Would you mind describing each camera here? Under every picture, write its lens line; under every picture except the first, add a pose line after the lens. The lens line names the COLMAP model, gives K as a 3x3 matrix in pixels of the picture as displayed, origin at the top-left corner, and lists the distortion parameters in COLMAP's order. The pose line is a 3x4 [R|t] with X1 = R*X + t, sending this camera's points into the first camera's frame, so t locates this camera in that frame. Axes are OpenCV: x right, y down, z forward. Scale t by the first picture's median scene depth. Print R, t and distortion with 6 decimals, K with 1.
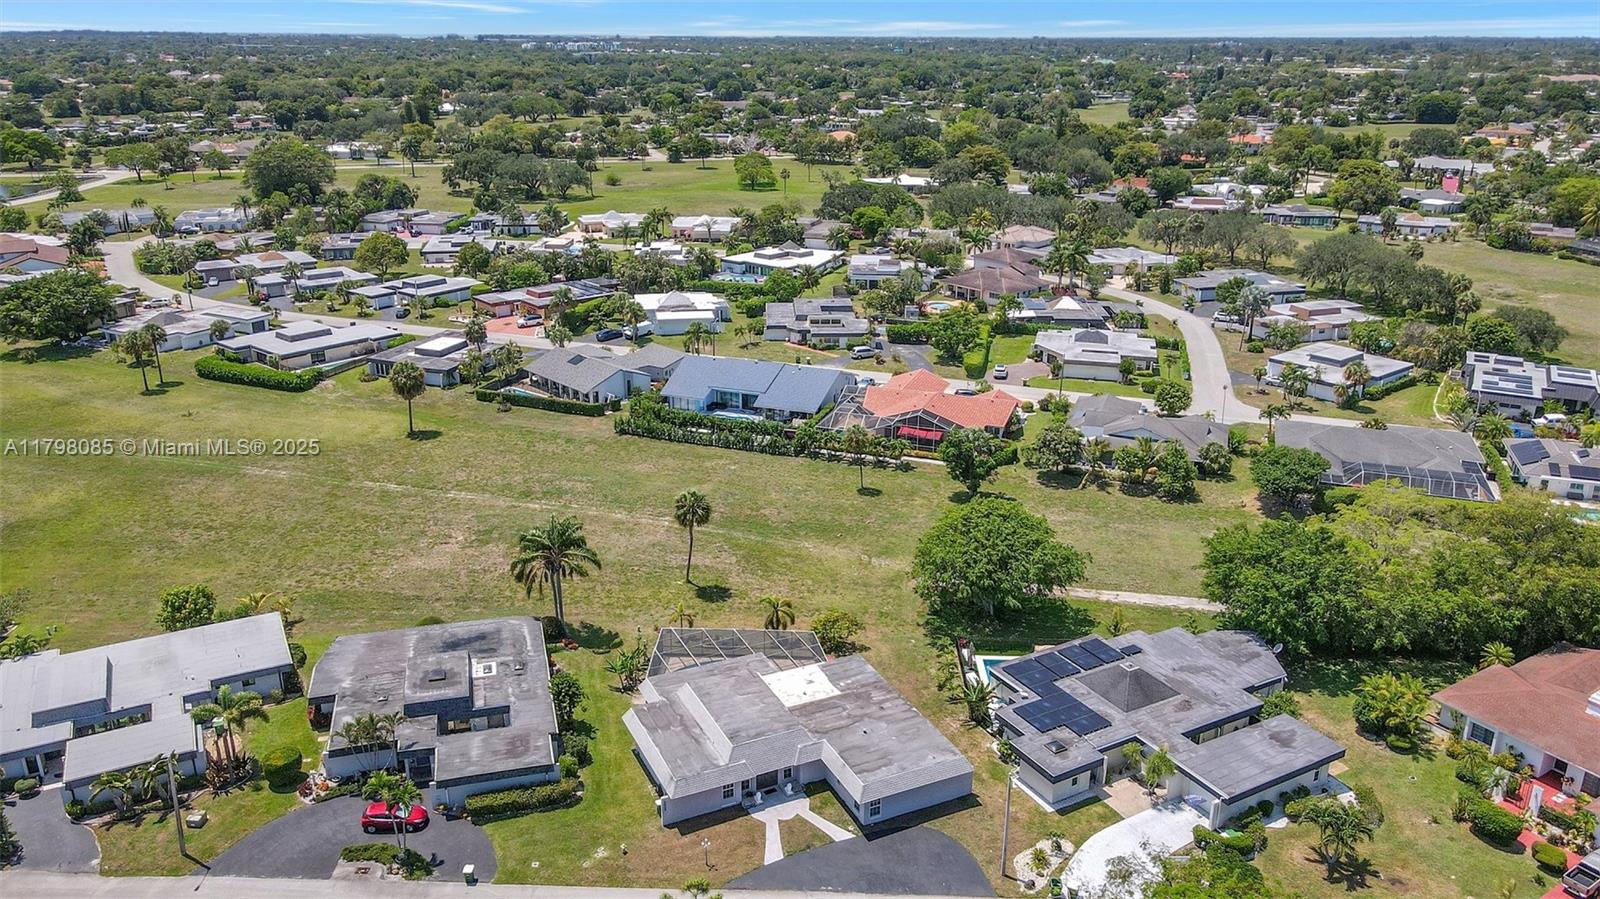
lens RADIAL K [[1168.5, 0, 800.0], [0, 1168.5, 449.5], [0, 0, 1]] dist [0.000111, 0.029685]
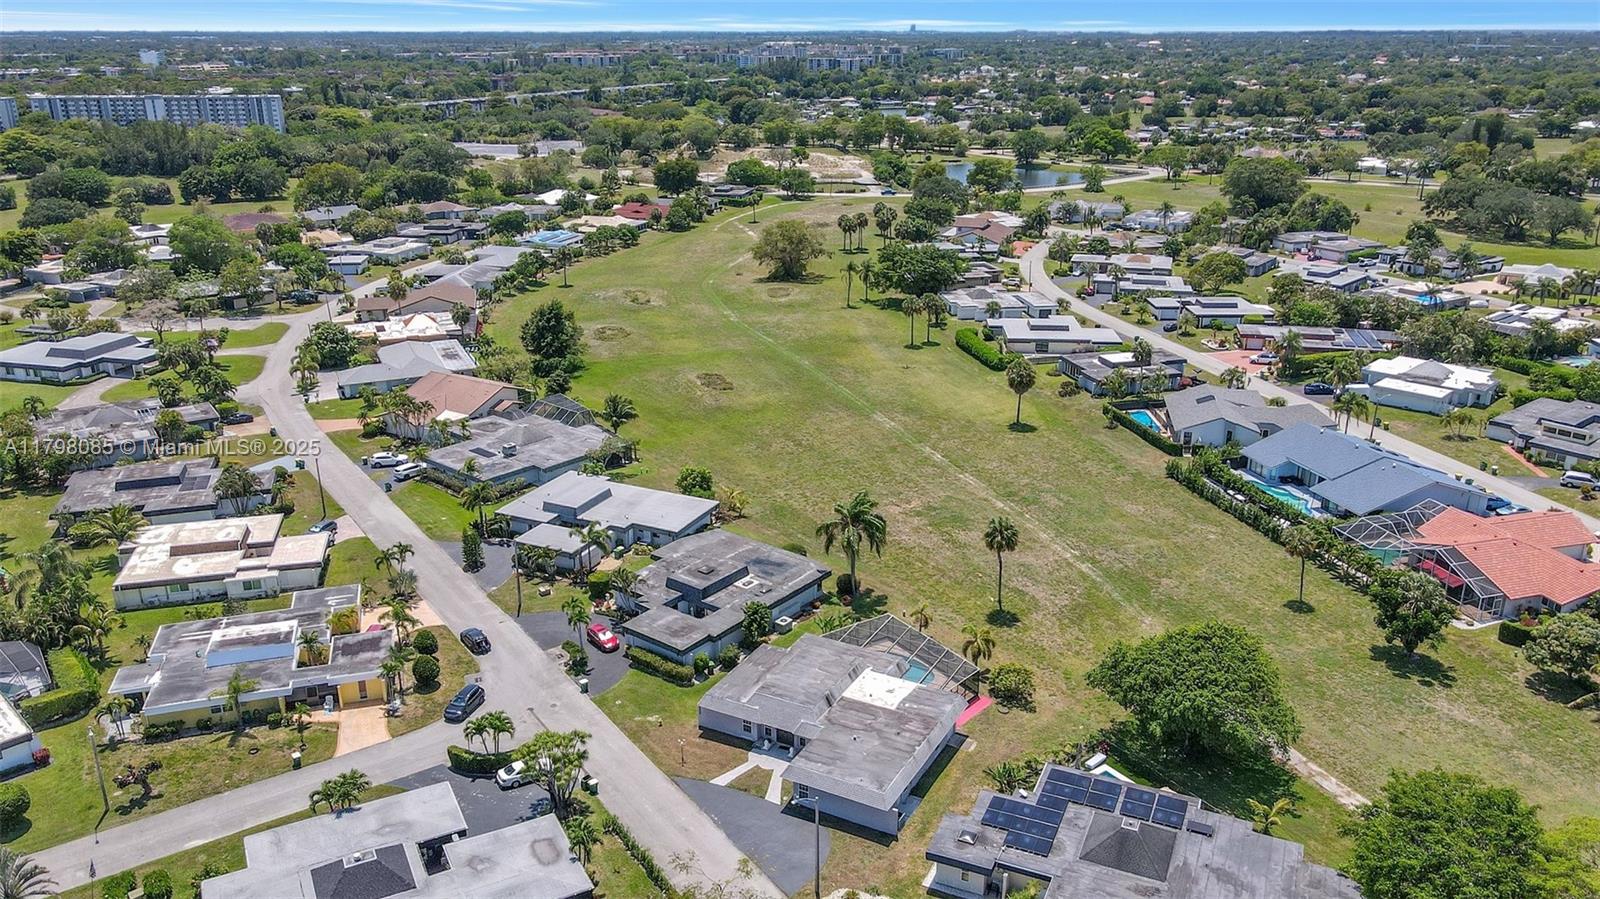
lens RADIAL K [[1186.9, 0, 799.4], [0, 1186.9, 508.8], [0, 0, 1]] dist [0.001763, 0.005683]
pose [[0.592819, 0.298088, -0.748137, 0.576811], [-0.266301, 0.949275, 0.167214, -0.098924], [0.760033, 0.100102, 0.642129, 0.160989]]
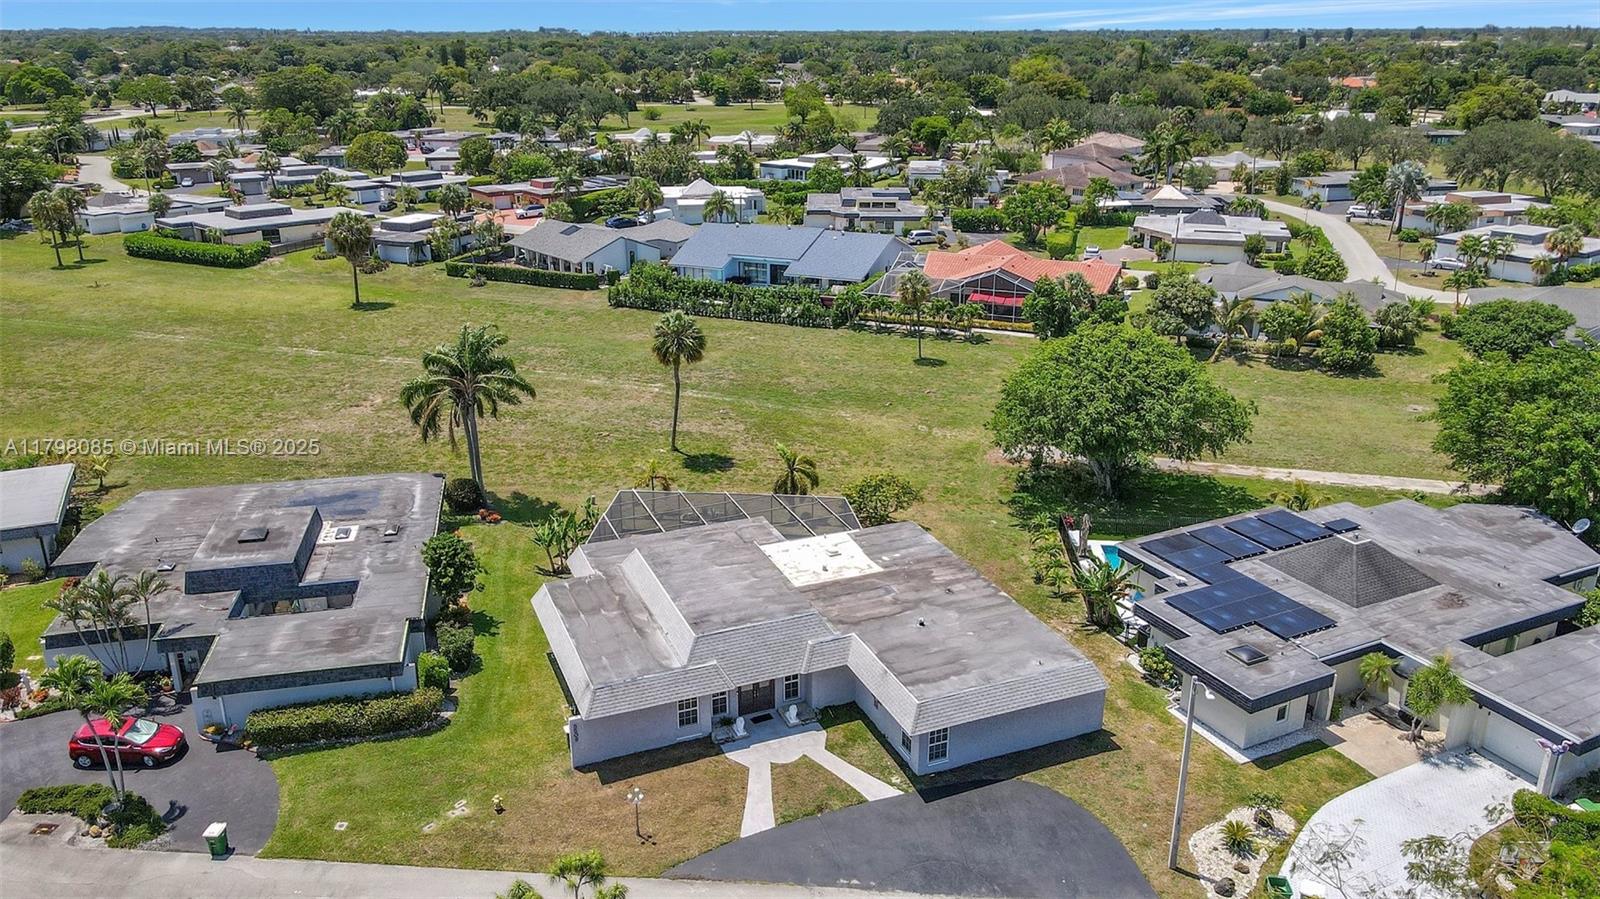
lens RADIAL K [[1168.5, 0, 800.0], [0, 1168.5, 449.5], [0, 0, 1]] dist [0.000111, 0.029685]
pose [[0.998770, 0.011708, -0.048189, 0.015353], [-0.011621, 0.999930, 0.002091, 0.110098], [0.048210, -0.001529, 0.998836, 0.289667]]
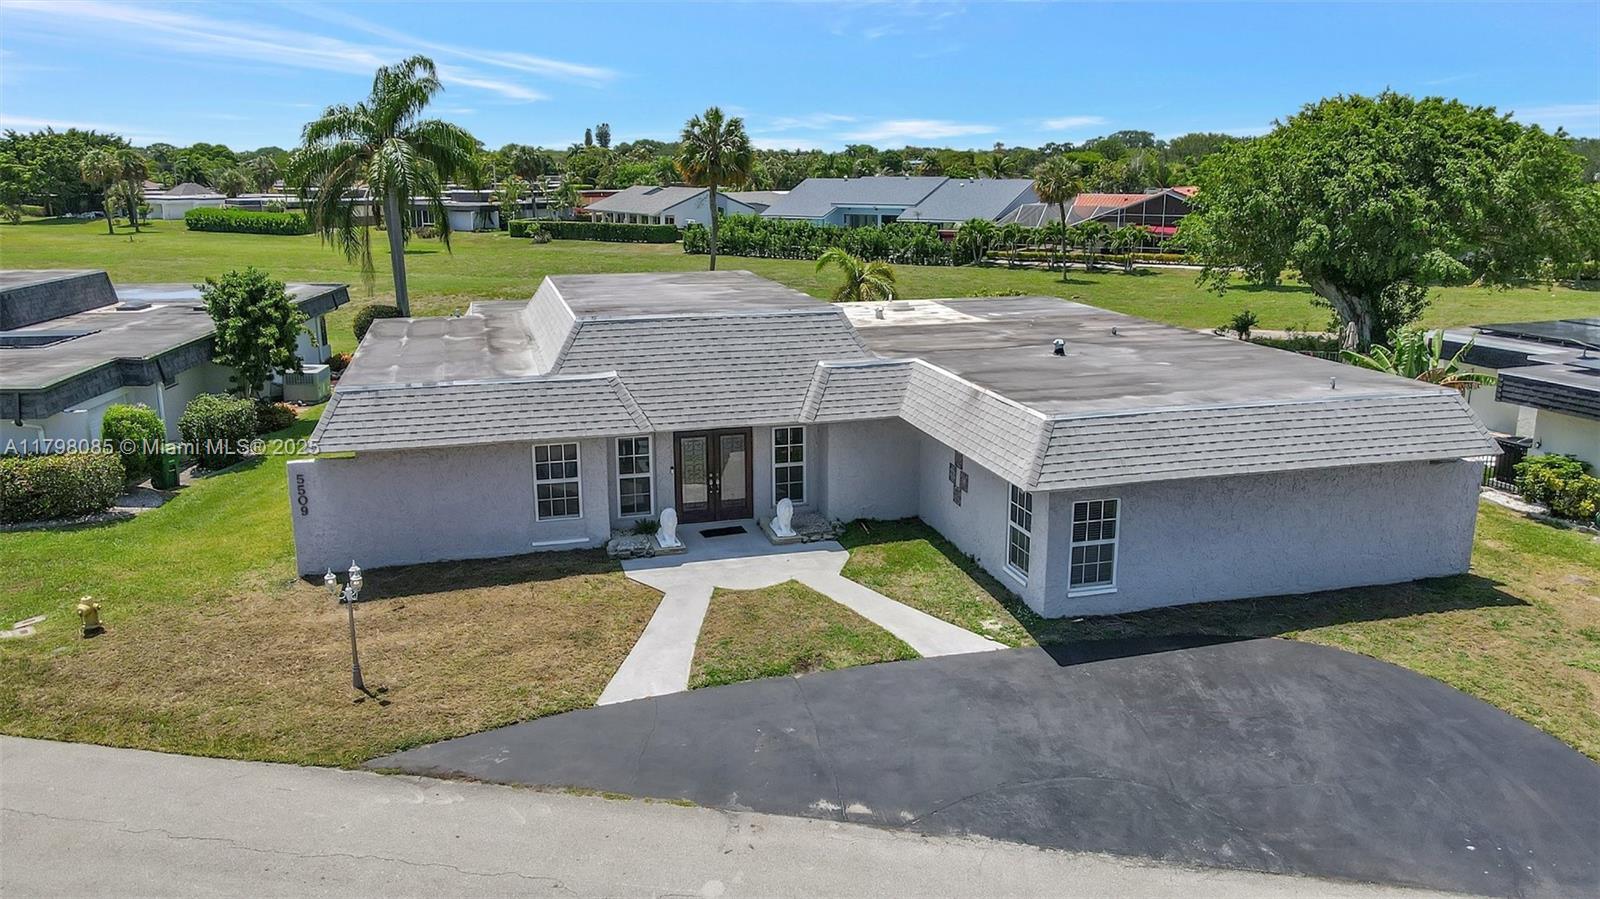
lens RADIAL K [[1168.5, 0, 800.0], [0, 1168.5, 449.5], [0, 0, 1]] dist [0.000111, 0.029685]
pose [[0.984945, 0.034614, -0.169364, 0.030525], [-0.051776, 0.993840, -0.097987, 0.215169], [0.164929, 0.105280, 0.980670, 0.512375]]
